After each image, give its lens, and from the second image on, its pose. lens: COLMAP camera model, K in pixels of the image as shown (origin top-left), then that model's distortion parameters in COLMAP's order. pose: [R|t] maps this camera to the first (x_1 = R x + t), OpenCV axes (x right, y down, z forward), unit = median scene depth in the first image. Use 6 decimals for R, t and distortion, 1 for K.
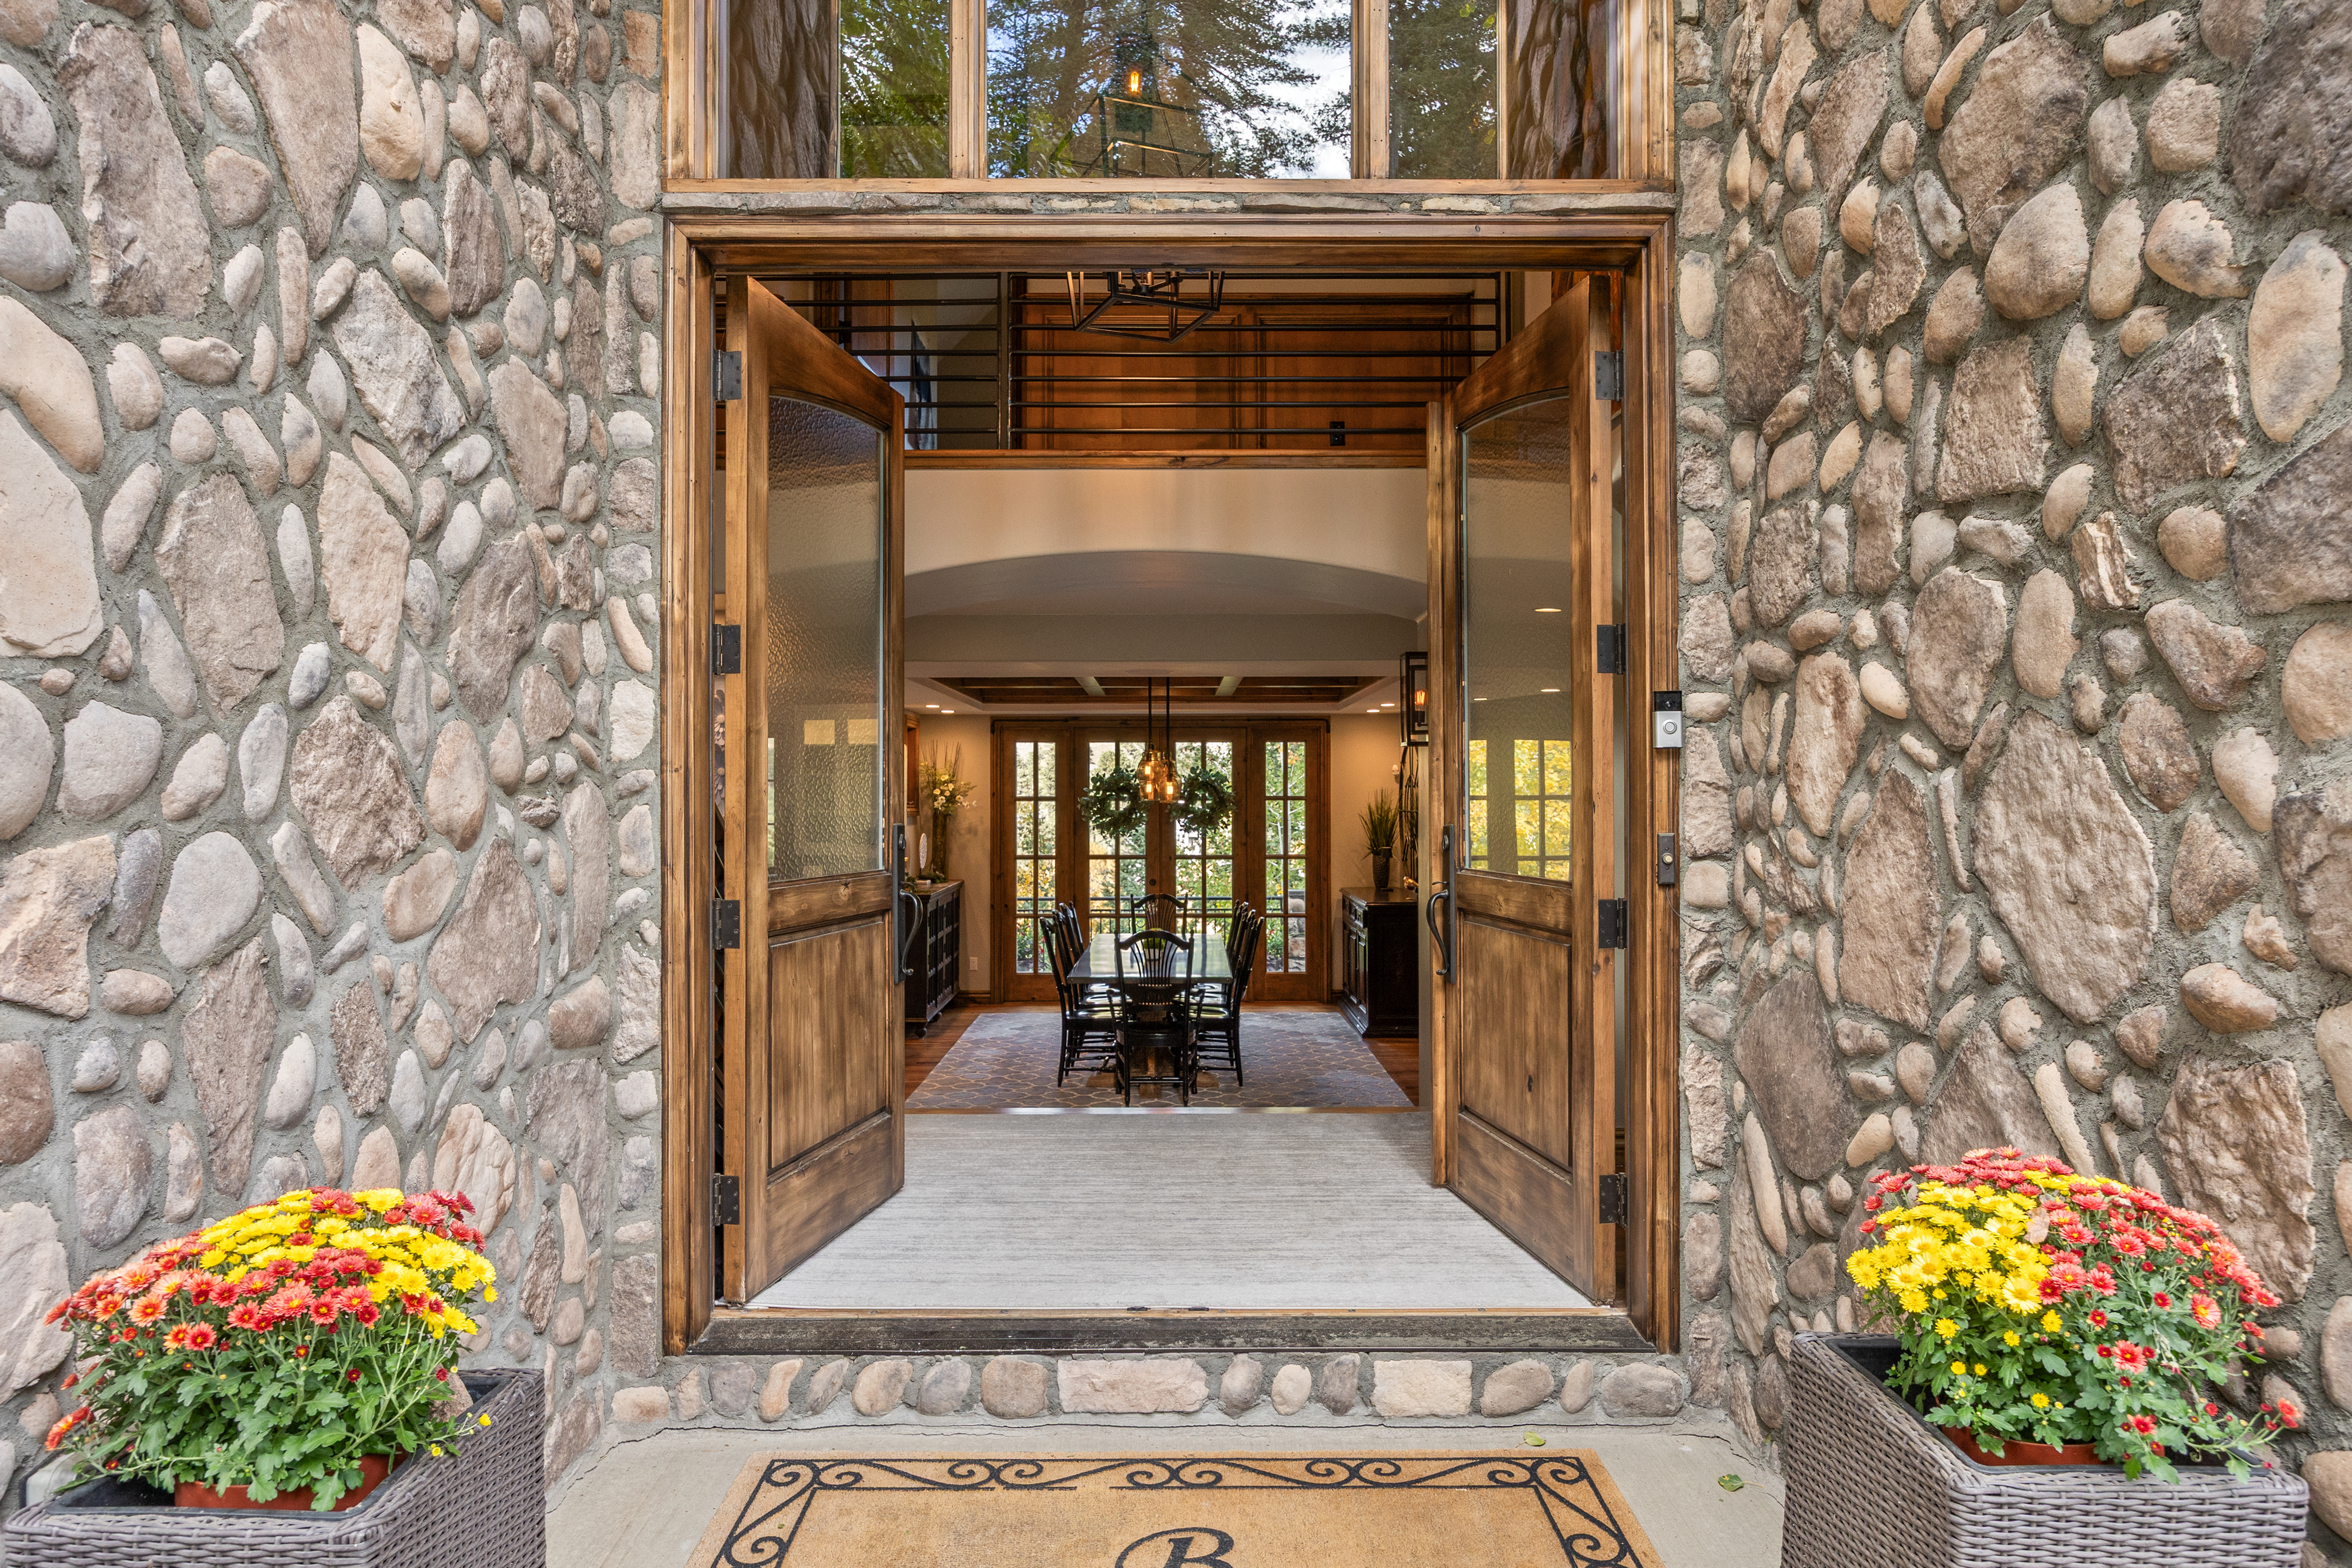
lens RADIAL K [[1485.9, 0, 1178.2], [0, 1485.9, 780.7], [0, 0, 1]] dist [0.000475, 0.000005]
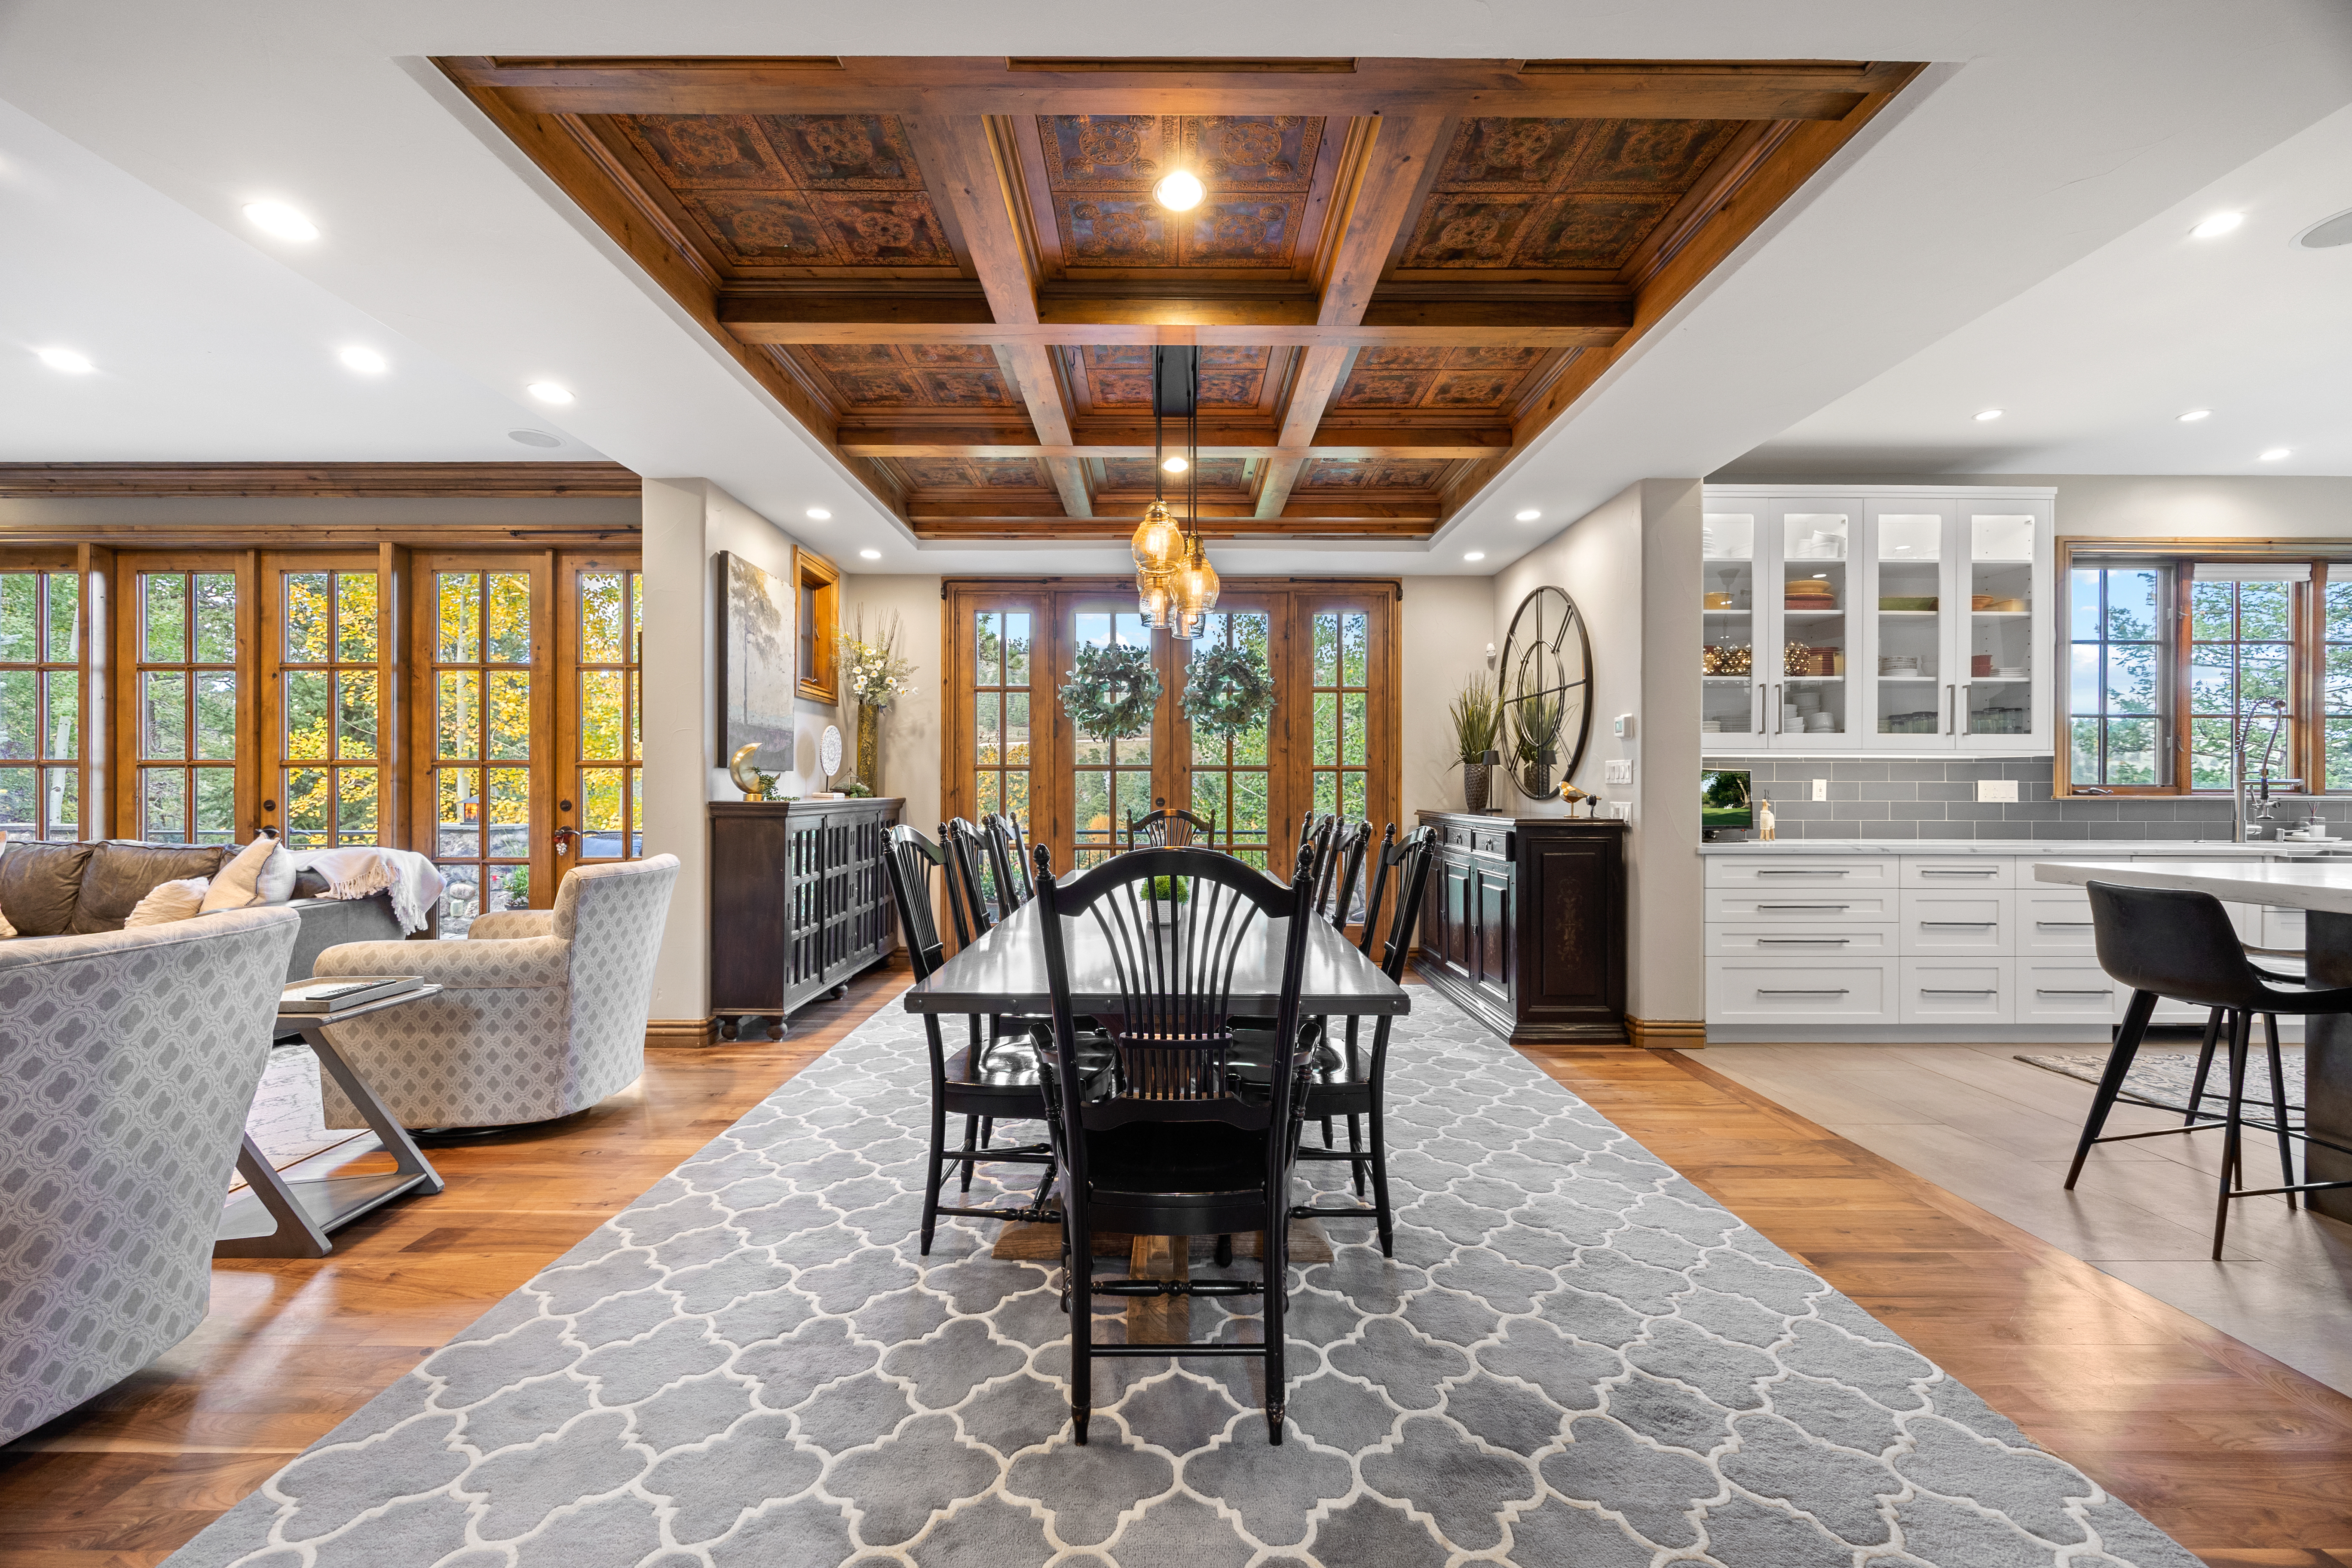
lens RADIAL K [[924.0, 0, 1173.4], [0, 924.0, 783.0], [0, 0, 1]] dist [0.003715, 0.000804]
pose [[0.999998, 0.000804, -0.002022, -0.010091], [-0.000797, 0.999994, 0.003376, 0.057698], [0.002025, -0.003374, 0.999992, 0.543448]]
